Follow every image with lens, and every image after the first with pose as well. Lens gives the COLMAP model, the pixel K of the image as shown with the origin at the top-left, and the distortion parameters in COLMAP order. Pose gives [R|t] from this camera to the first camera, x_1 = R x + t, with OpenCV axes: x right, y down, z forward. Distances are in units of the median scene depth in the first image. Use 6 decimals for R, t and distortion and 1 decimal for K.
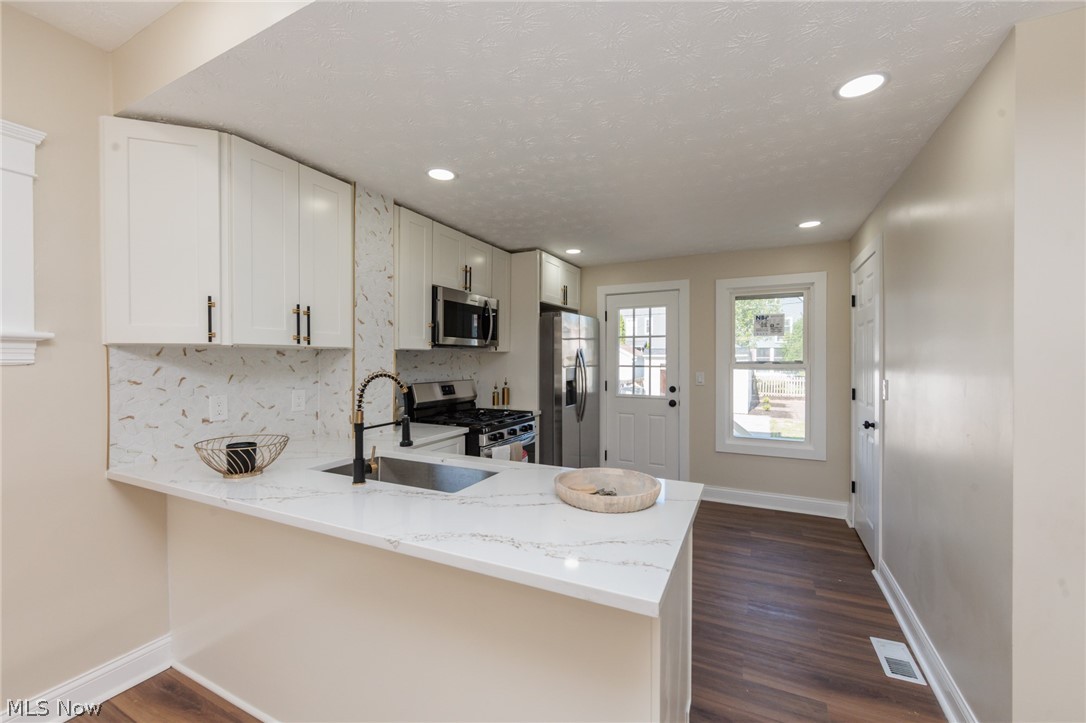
lens RADIAL K [[429.3, 0, 540.4], [0, 429.3, 361.0], [0, 0, 1]] dist [-0.002418, -0.000187]
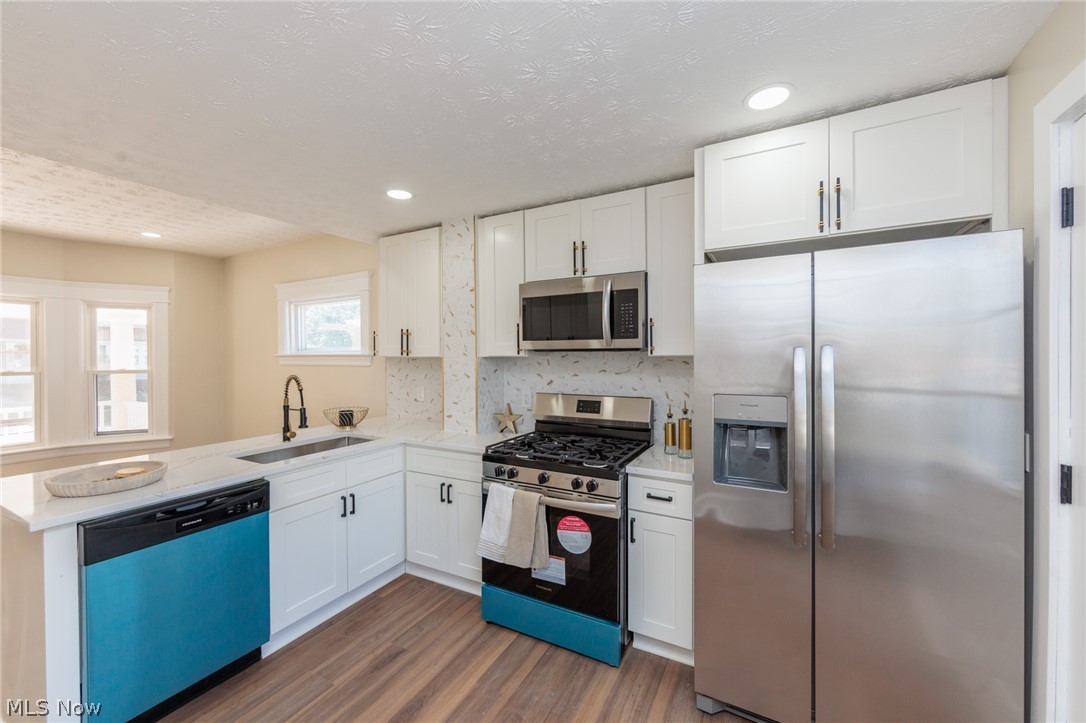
lens RADIAL K [[429.3, 0, 540.2], [0, 429.3, 359.5], [0, 0, 1]] dist [-0.002418, -0.000187]
pose [[-0.040985, 0.005234, -0.999146, 0.623514], [-0.002869, 0.999982, 0.005356, -0.023564], [0.999156, 0.003086, -0.040970, 1.052804]]
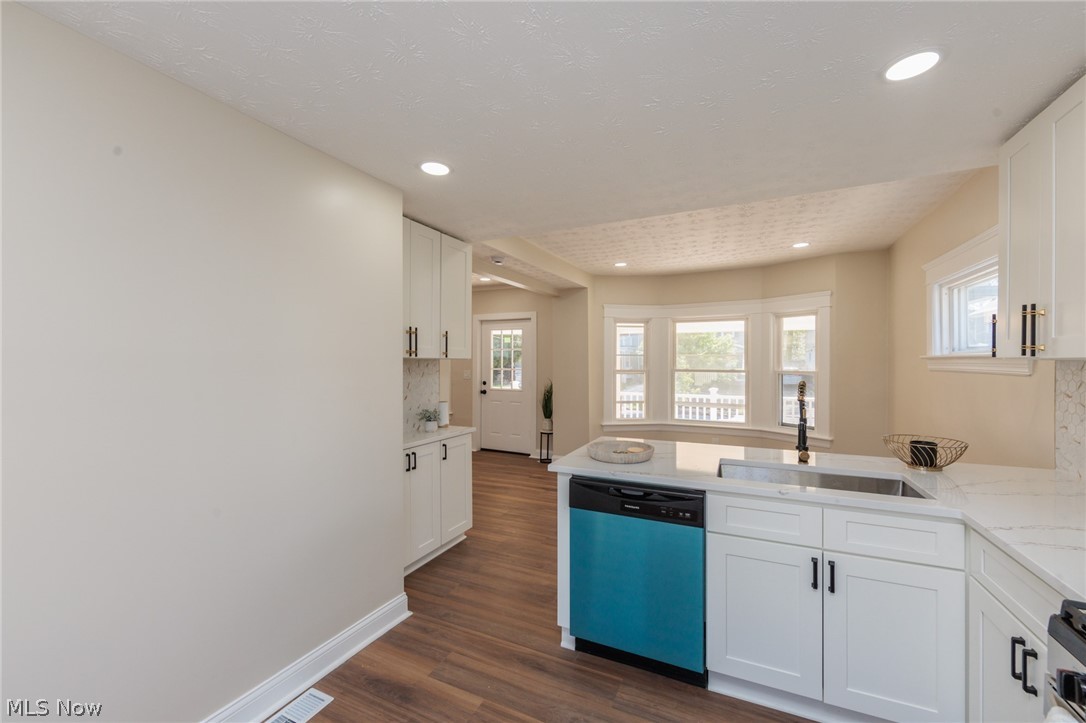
lens RADIAL K [[429.3, 0, 542.0], [0, 429.3, 358.4], [0, 0, 1]] dist [-0.002418, -0.000187]
pose [[-0.999810, -0.002360, -0.019346, 0.226084], [-0.002400, 0.999995, 0.002053, -0.023944], [0.019341, 0.002099, -0.999811, 1.198387]]
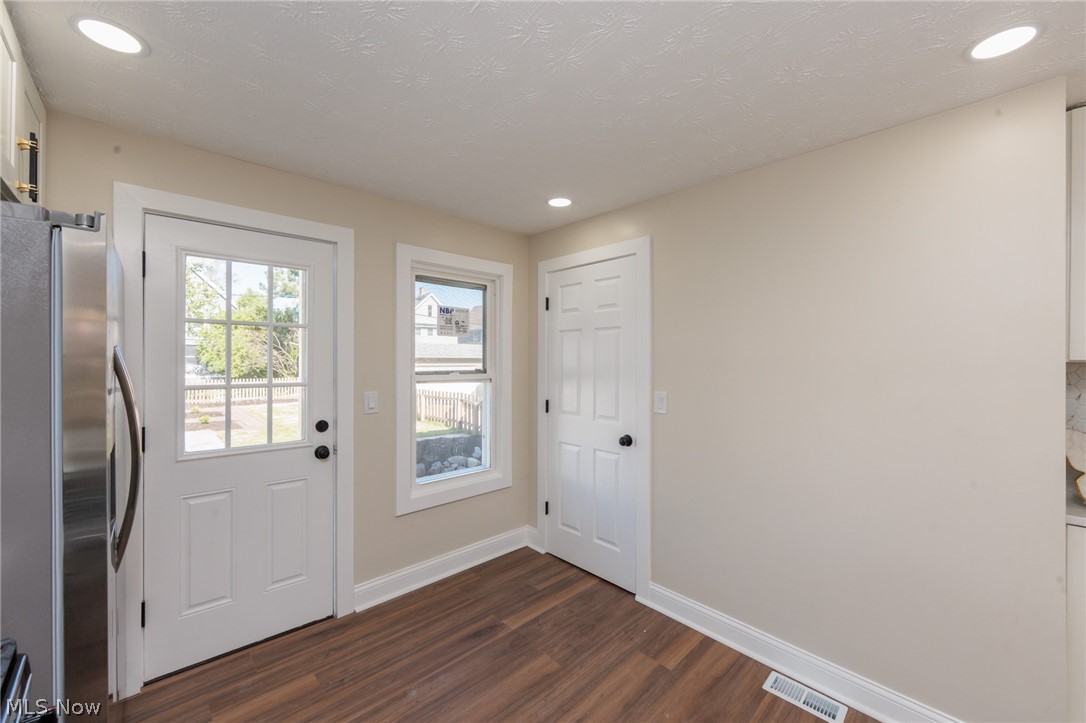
lens RADIAL K [[429.3, 0, 542.9], [0, 429.3, 360.4], [0, 0, 1]] dist [-0.002418, -0.000187]
pose [[0.328001, -0.001170, 0.944677, -0.148124], [-0.000927, 0.999998, 0.001560, -0.023498], [-0.944677, -0.001387, 0.328000, 0.780678]]
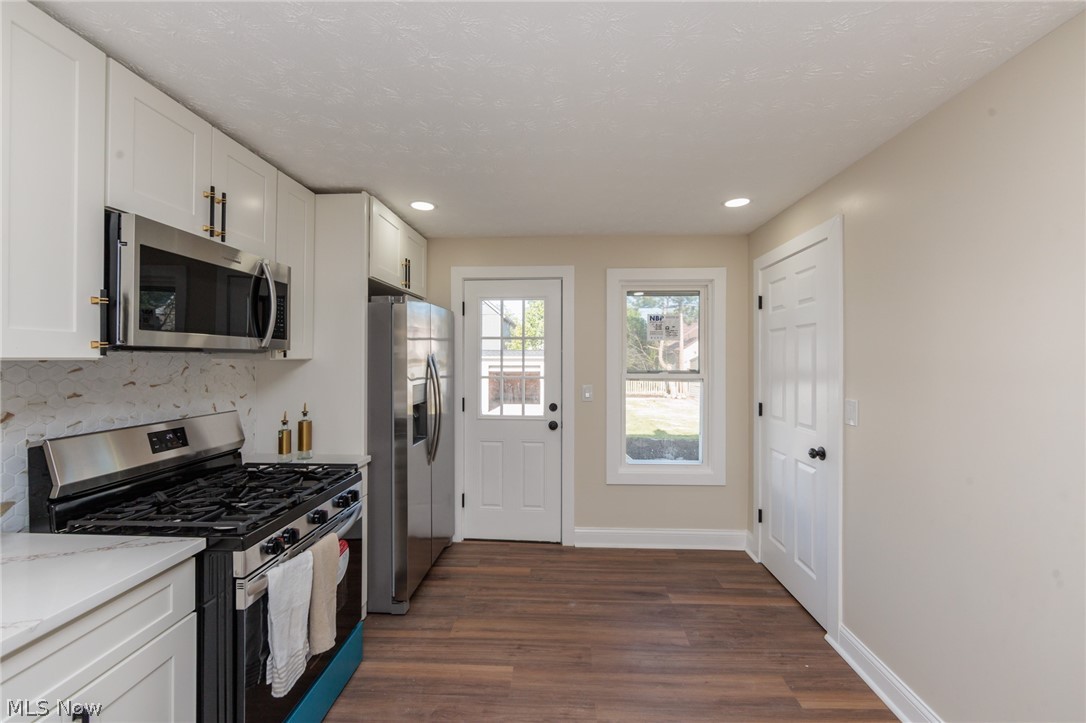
lens RADIAL K [[429.3, 0, 546.5], [0, 429.3, 358.3], [0, 0, 1]] dist [-0.002418, -0.000187]
pose [[0.910408, 0.001475, 0.413708, -0.029217], [0.000456, 0.999989, -0.004570, -0.024770], [-0.413710, 0.004349, 0.910398, 0.423736]]
